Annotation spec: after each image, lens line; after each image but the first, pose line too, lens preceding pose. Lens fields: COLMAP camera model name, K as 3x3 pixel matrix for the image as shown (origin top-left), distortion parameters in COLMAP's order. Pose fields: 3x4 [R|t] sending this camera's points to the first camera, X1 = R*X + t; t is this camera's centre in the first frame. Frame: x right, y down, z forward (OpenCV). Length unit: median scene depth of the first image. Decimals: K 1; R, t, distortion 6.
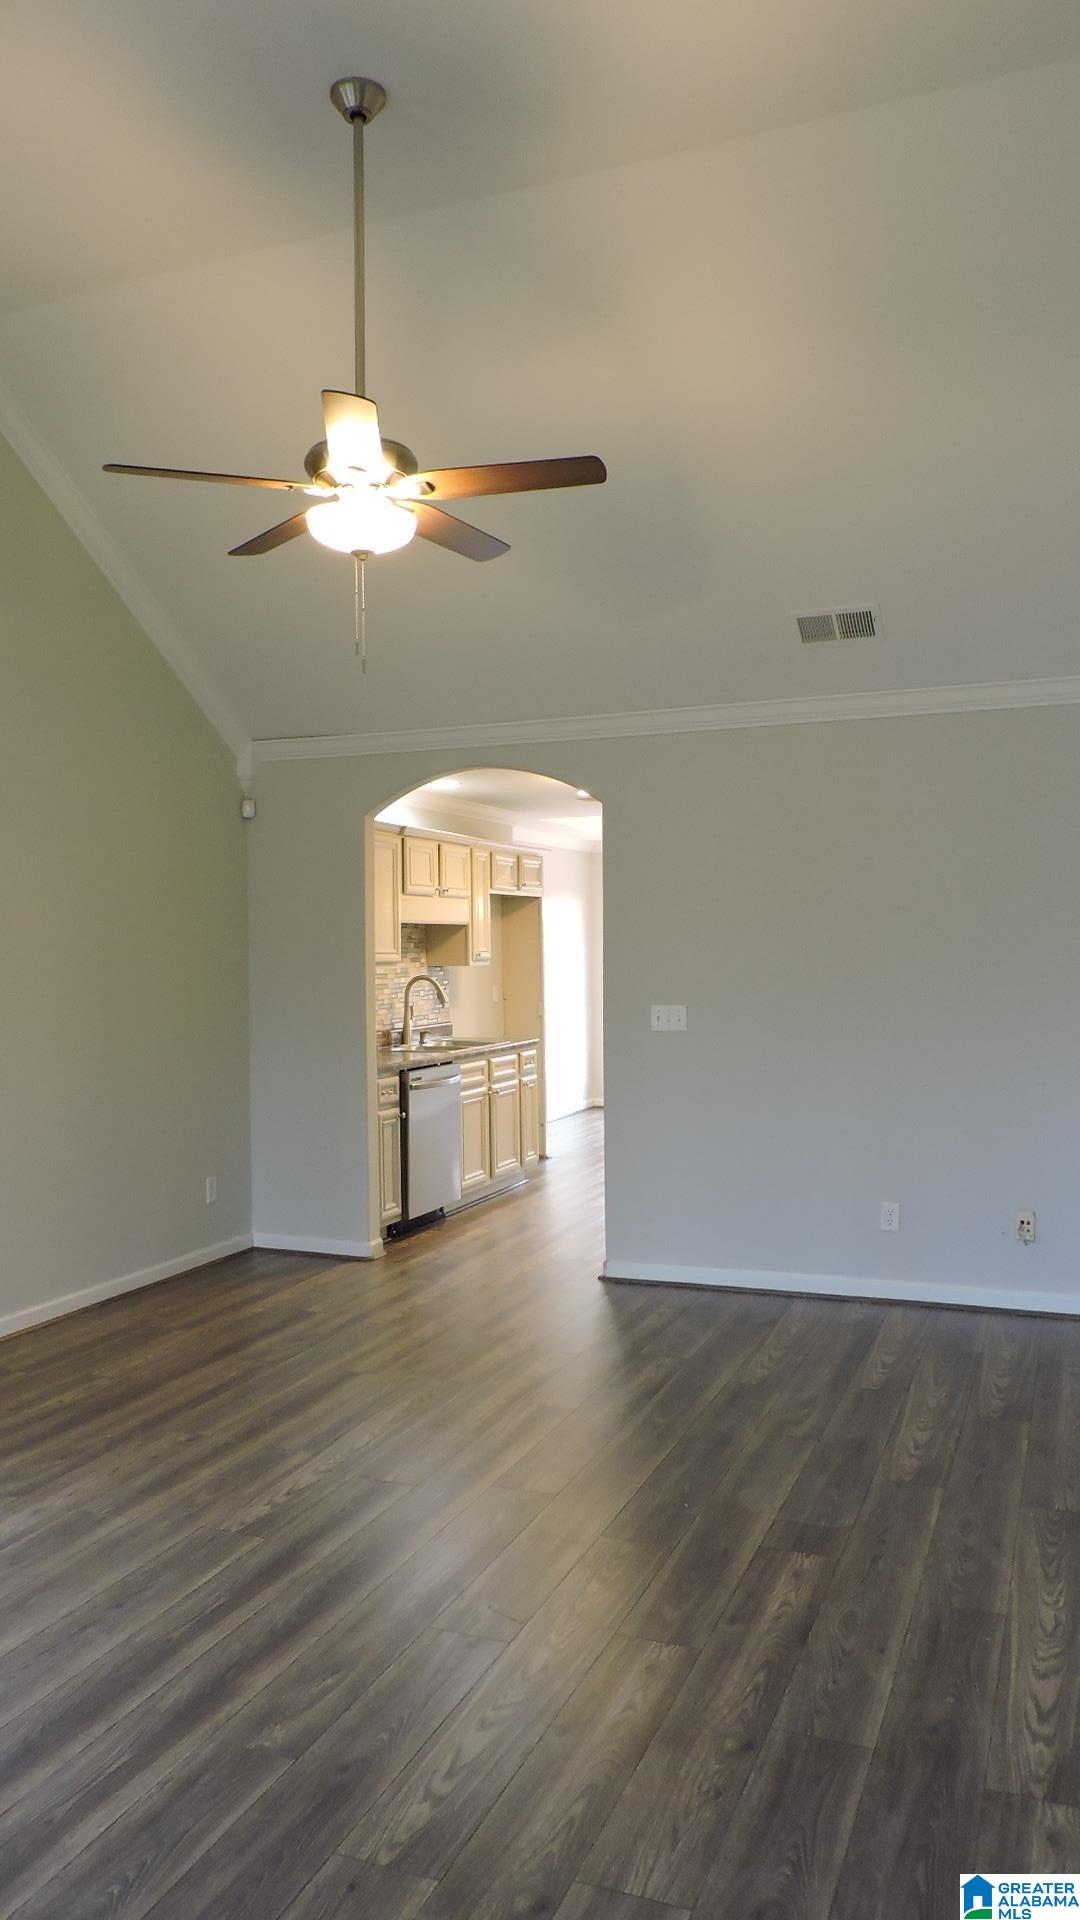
lens RADIAL K [[1387.6, 0, 540.0], [0, 1387.6, 960.0], [0, 0, 1]] dist [-0.017662, 0.001713]
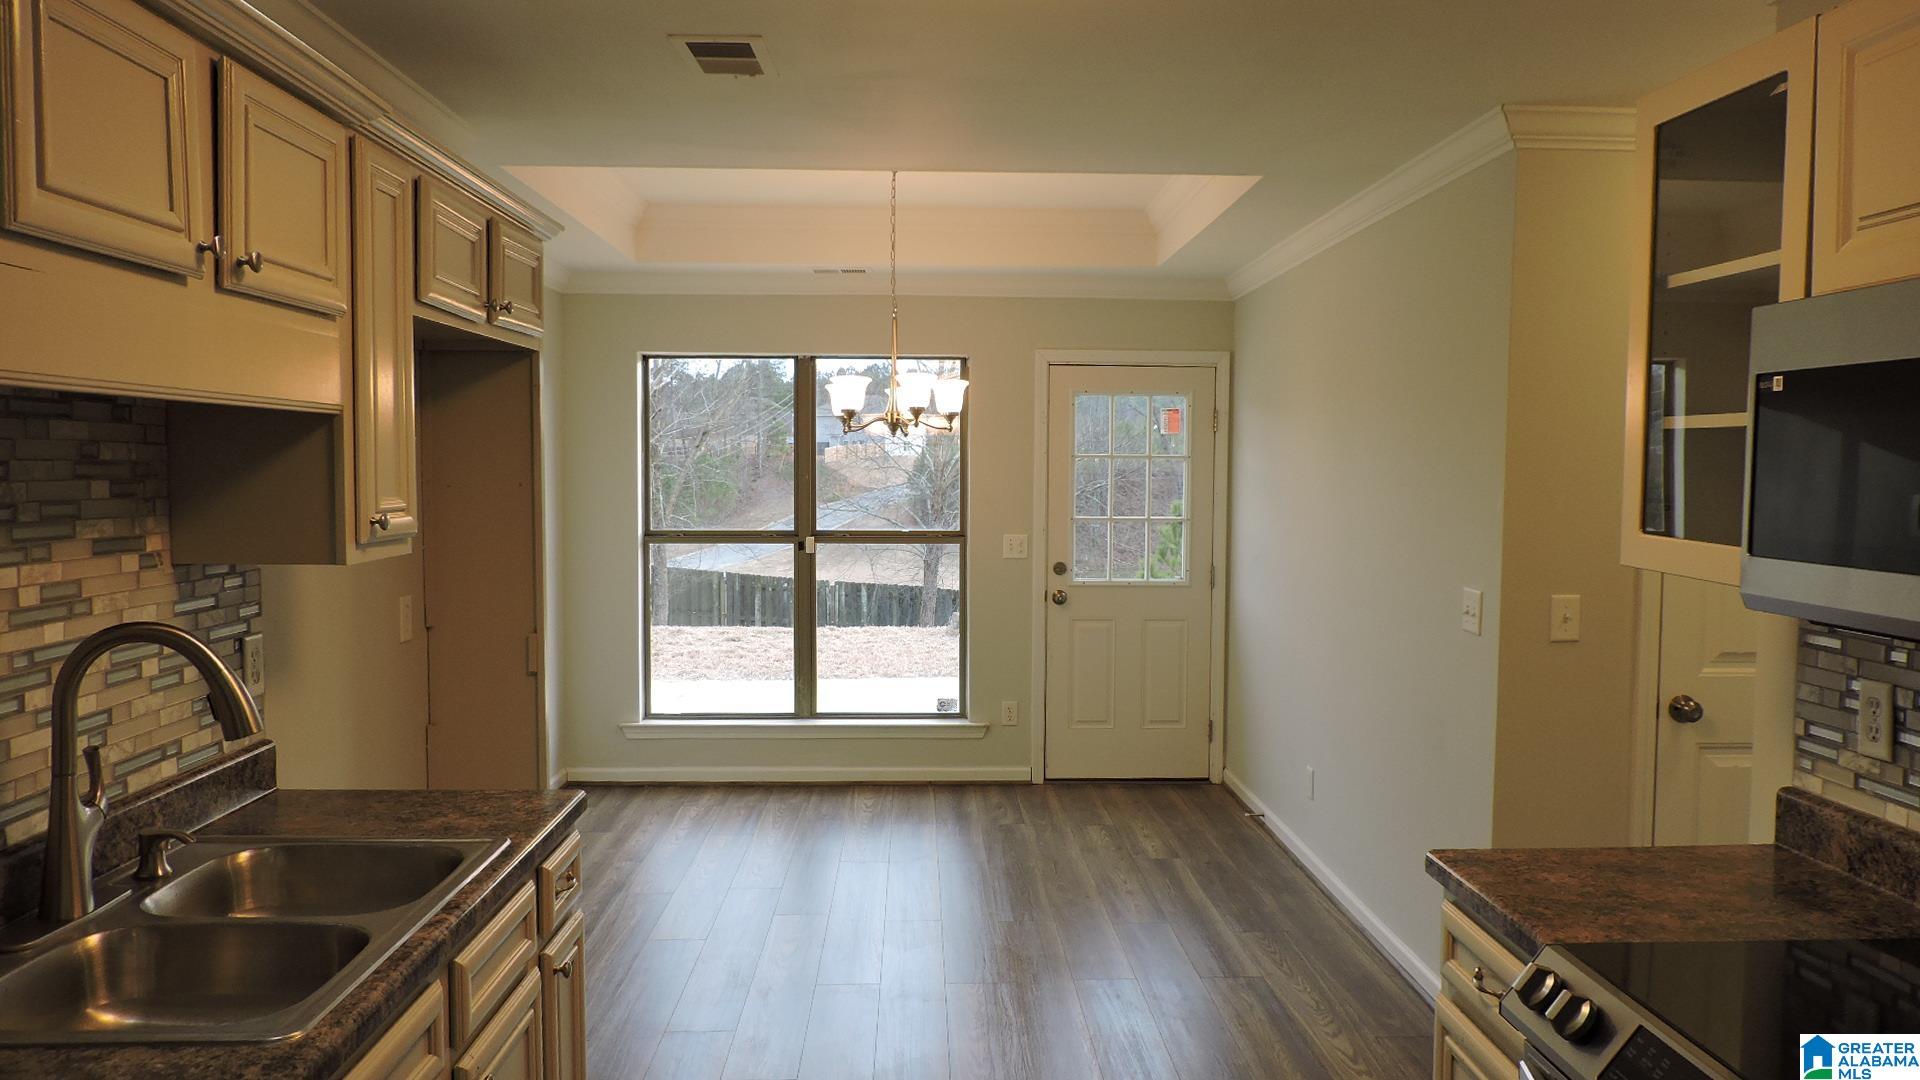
lens RADIAL K [[1387.6, 0, 960.0], [0, 1387.6, 540.0], [0, 0, 1]] dist [-0.017662, 0.001713]
pose [[0.917609, -0.001431, 0.397482, -0.047617], [-0.015886, 0.999063, 0.040270, -0.013589], [-0.397167, -0.043266, 0.916726, 0.694338]]
